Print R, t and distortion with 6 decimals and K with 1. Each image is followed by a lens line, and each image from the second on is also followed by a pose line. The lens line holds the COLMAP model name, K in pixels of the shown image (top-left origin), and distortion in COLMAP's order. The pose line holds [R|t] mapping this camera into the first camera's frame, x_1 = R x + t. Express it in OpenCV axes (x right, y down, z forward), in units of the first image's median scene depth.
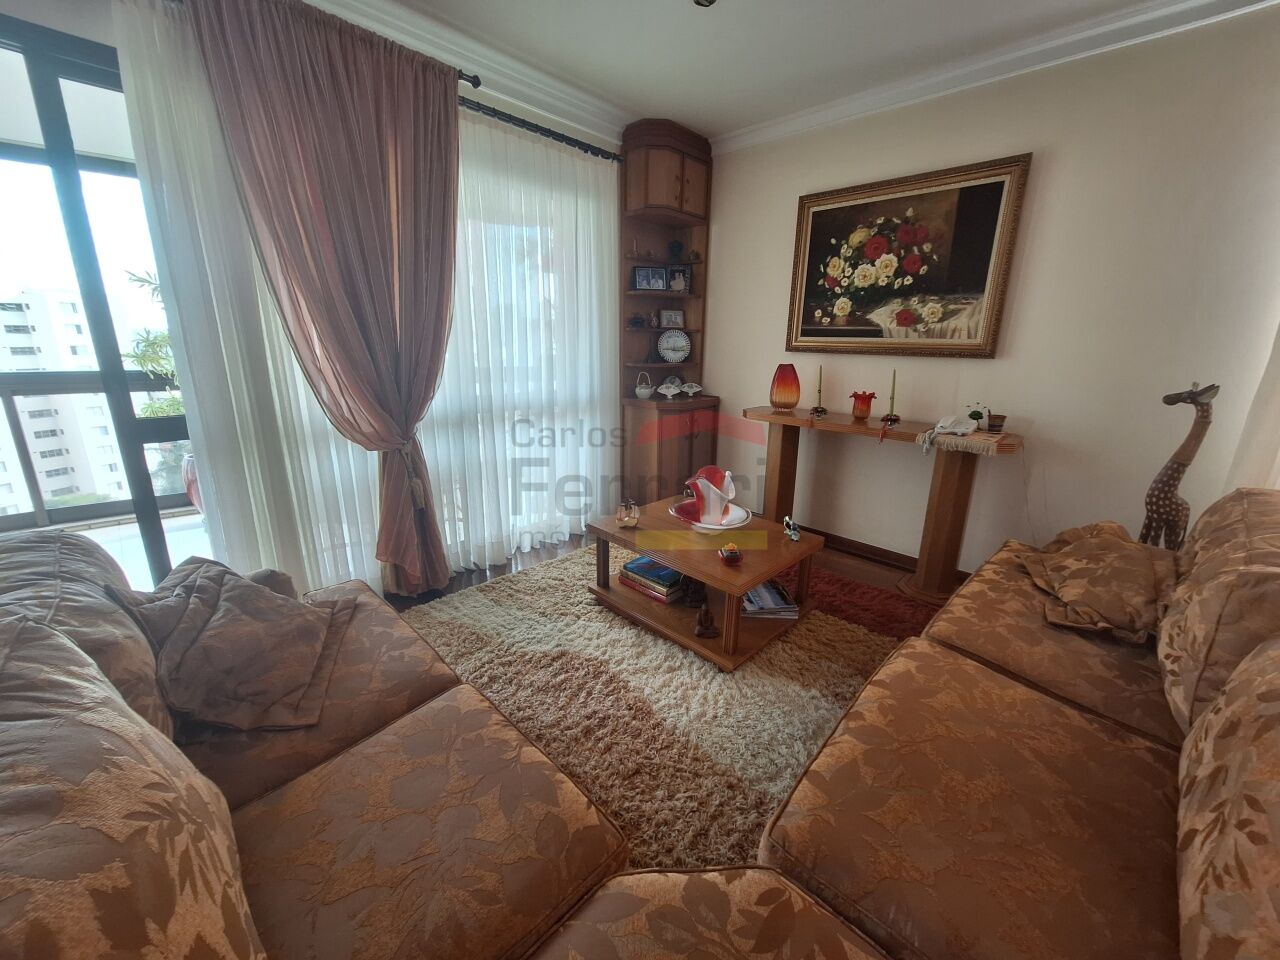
lens RADIAL K [[504.6, 0, 649.5], [0, 504.6, 473.1], [0, 0, 1]] dist [-0.001425, 0.000787]
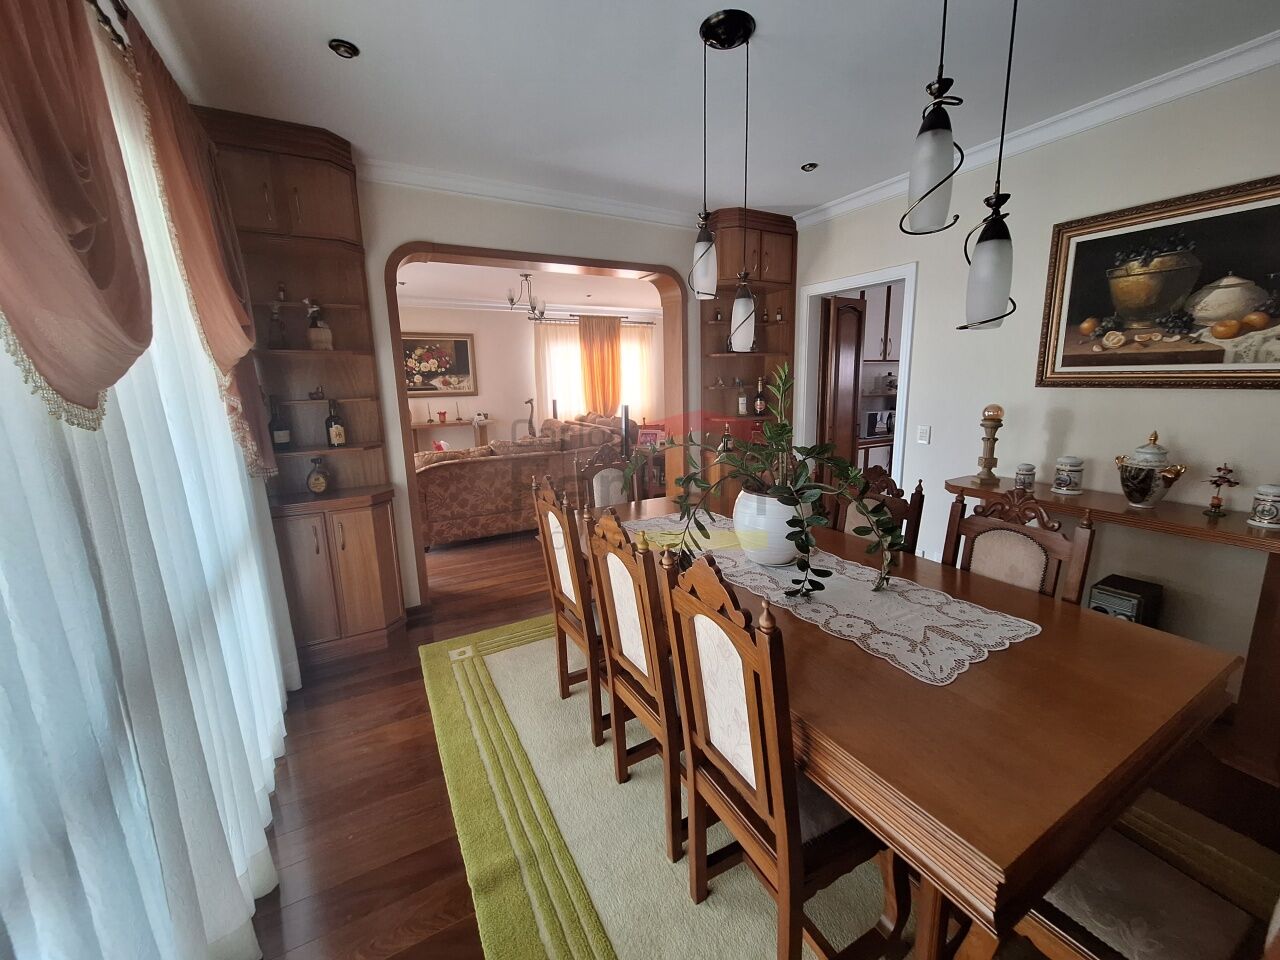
lens RADIAL K [[504.6, 0, 640.0], [0, 504.6, 473.7], [0, 0, 1]] dist [-0.001425, 0.000787]
pose [[0.311210, -0.204527, 0.928072, -1.688039], [0.270970, 0.955126, 0.119624, 0.107825], [-0.910891, 0.214252, 0.352665, -0.752371]]
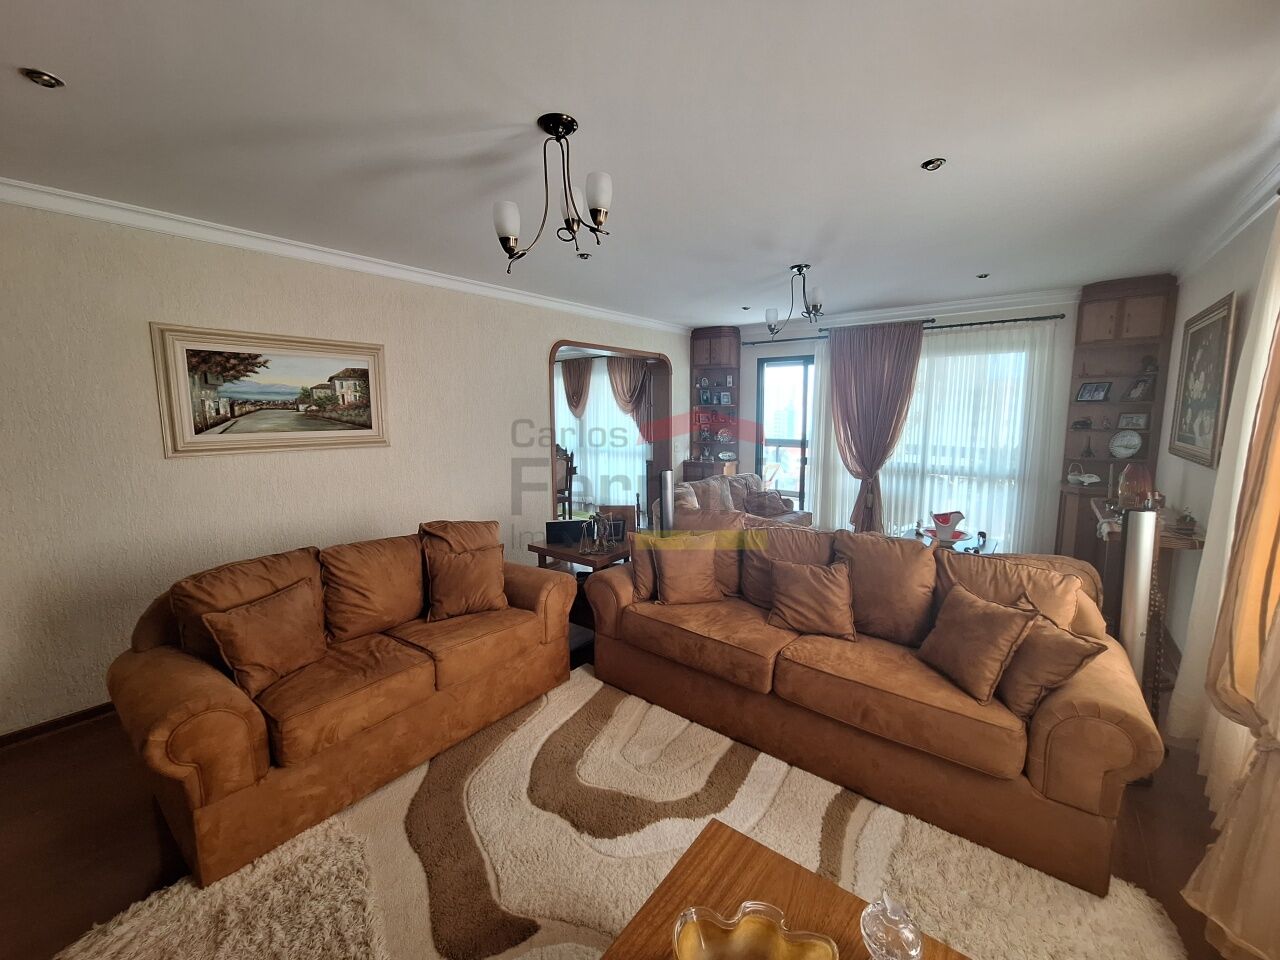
lens RADIAL K [[504.6, 0, 647.4], [0, 504.6, 466.4], [0, 0, 1]] dist [-0.001425, 0.000787]
pose [[0.090196, 0.093255, -0.991548, 1.415792], [-0.248802, 0.966148, 0.068234, -0.009377], [0.964345, 0.240545, 0.110345, -0.225086]]
